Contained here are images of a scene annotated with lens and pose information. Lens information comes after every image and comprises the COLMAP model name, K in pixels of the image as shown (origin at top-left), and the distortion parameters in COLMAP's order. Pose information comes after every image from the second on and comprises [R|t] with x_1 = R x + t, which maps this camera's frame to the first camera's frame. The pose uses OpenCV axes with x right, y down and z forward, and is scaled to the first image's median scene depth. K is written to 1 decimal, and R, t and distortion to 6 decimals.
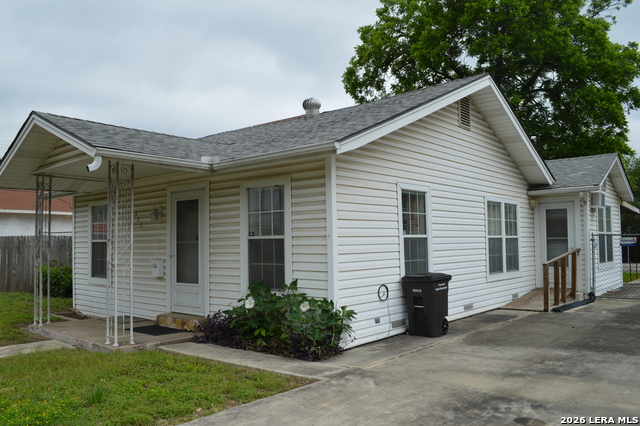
lens RADIAL K [[521.0, 0, 322.8], [0, 521.0, 212.0], [0, 0, 1]] dist [-0.084465, 0.008635]
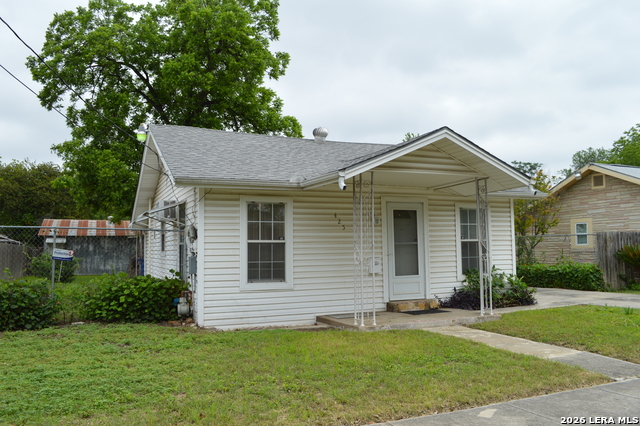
lens RADIAL K [[521.0, 0, 322.9], [0, 521.0, 213.0], [0, 0, 1]] dist [-0.084465, 0.008635]
pose [[0.425502, 0.070652, 0.902196, -1.417753], [-0.048309, 0.997300, -0.055315, 0.061454], [-0.903667, -0.020048, 0.427766, 0.606192]]
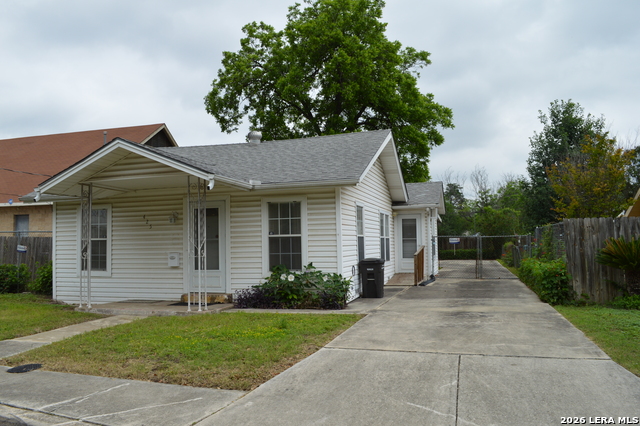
lens RADIAL K [[521.0, 0, 319.6], [0, 521.0, 213.9], [0, 0, 1]] dist [-0.084465, 0.008635]
pose [[0.910917, 0.021834, 0.412011, -0.520877], [-0.020104, 0.999761, -0.008532, -0.002450], [-0.412099, -0.000511, 0.911139, -0.332266]]
